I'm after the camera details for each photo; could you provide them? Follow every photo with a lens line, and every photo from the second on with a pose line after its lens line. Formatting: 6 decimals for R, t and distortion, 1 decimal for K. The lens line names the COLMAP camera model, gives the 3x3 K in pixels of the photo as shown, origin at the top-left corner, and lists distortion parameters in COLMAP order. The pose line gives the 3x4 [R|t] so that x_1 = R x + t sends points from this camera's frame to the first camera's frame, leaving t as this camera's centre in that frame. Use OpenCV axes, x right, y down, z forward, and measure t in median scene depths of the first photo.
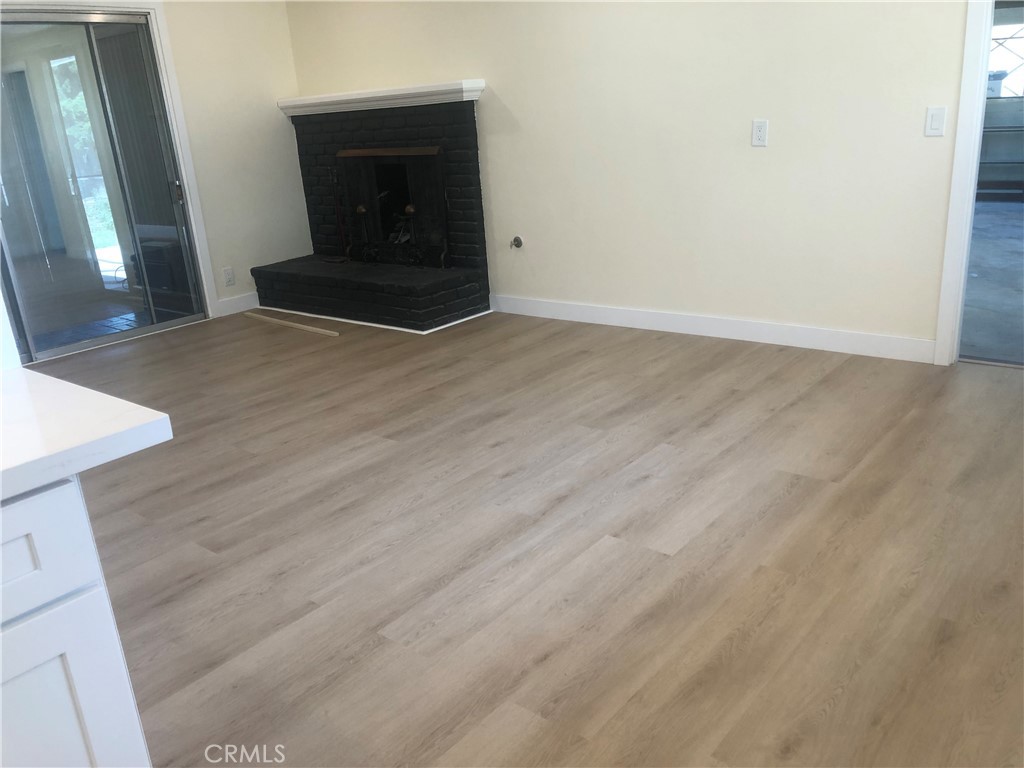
lens RADIAL K [[824.7, 0, 519.2], [0, 824.7, 382.9], [0, 0, 1]] dist [0.051340, -0.083123]
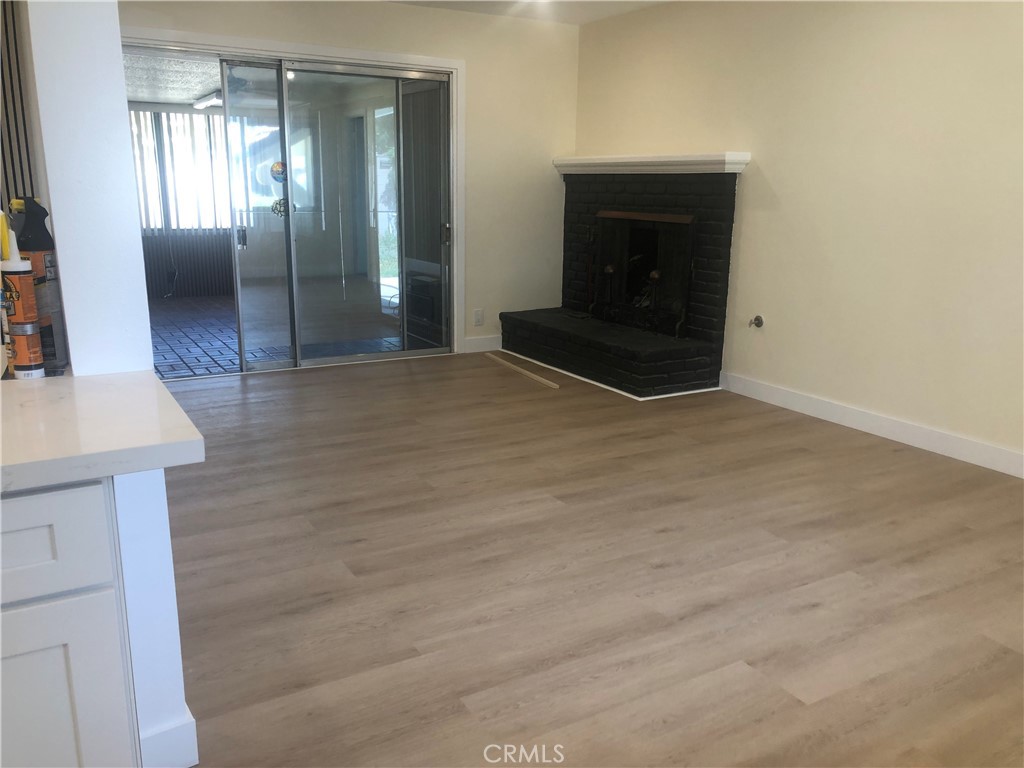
lens RADIAL K [[824.7, 0, 519.2], [0, 824.7, 382.9], [0, 0, 1]] dist [0.051340, -0.083123]
pose [[0.936101, 0.160947, -0.312747, 0.080490], [-0.183165, 0.982150, -0.042804, -0.018124], [0.300275, 0.097353, 0.948871, 0.042326]]
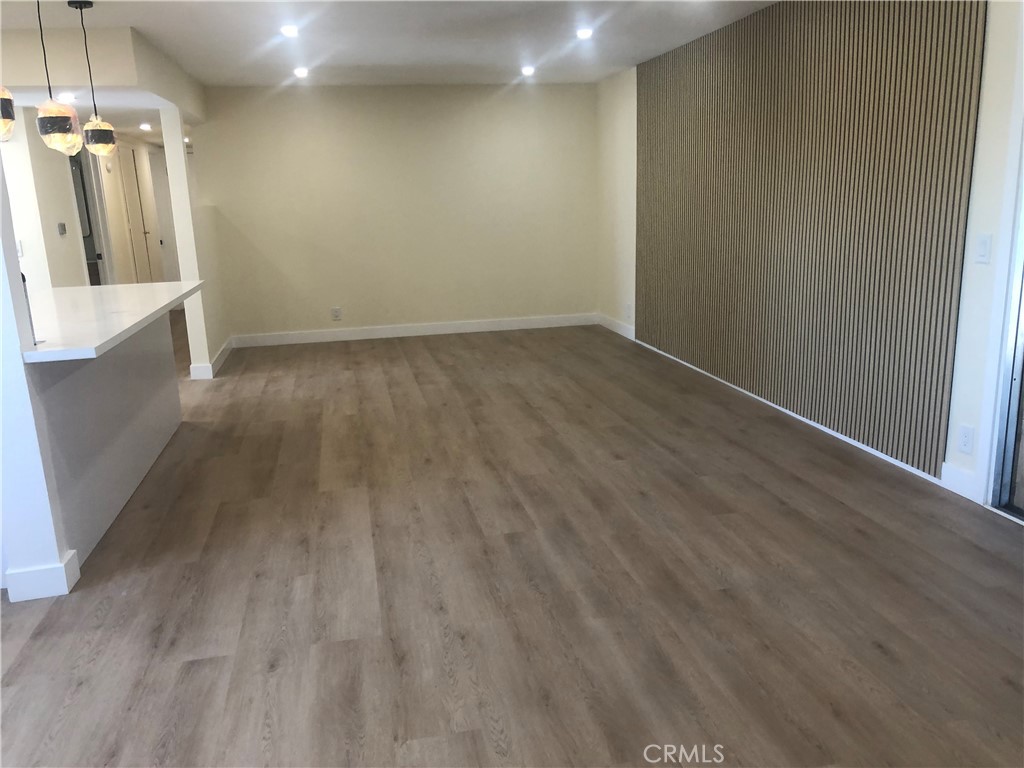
lens RADIAL K [[824.7, 0, 519.2], [0, 824.7, 382.9], [0, 0, 1]] dist [0.051340, -0.083123]
pose [[-0.610132, 0.263257, -0.747285, 0.028371], [-0.174019, 0.875627, 0.450550, -0.436343], [0.772953, 0.404937, -0.488437, 1.219286]]
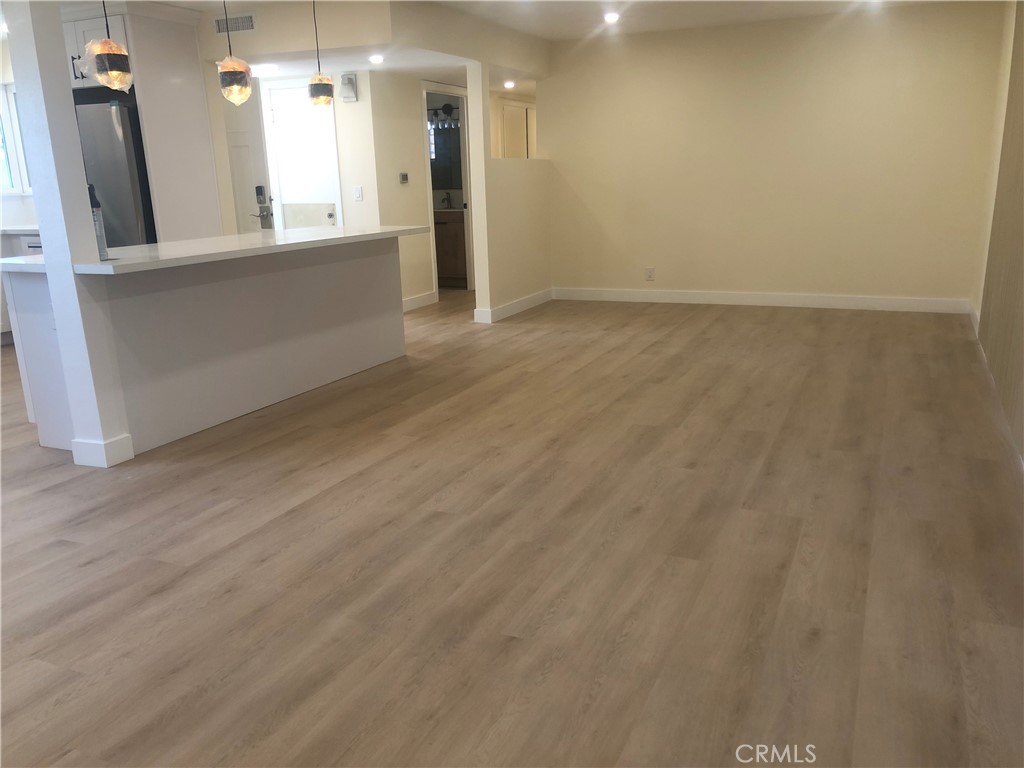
lens RADIAL K [[822.9, 0, 541.9], [0, 822.9, 393.1], [0, 0, 1]] dist [0.051026, -0.084948]
pose [[-0.953600, 0.162819, -0.253253, -0.545427], [-0.003547, 0.835024, 0.550202, -0.431387], [0.301056, 0.525571, -0.795702, 1.473175]]
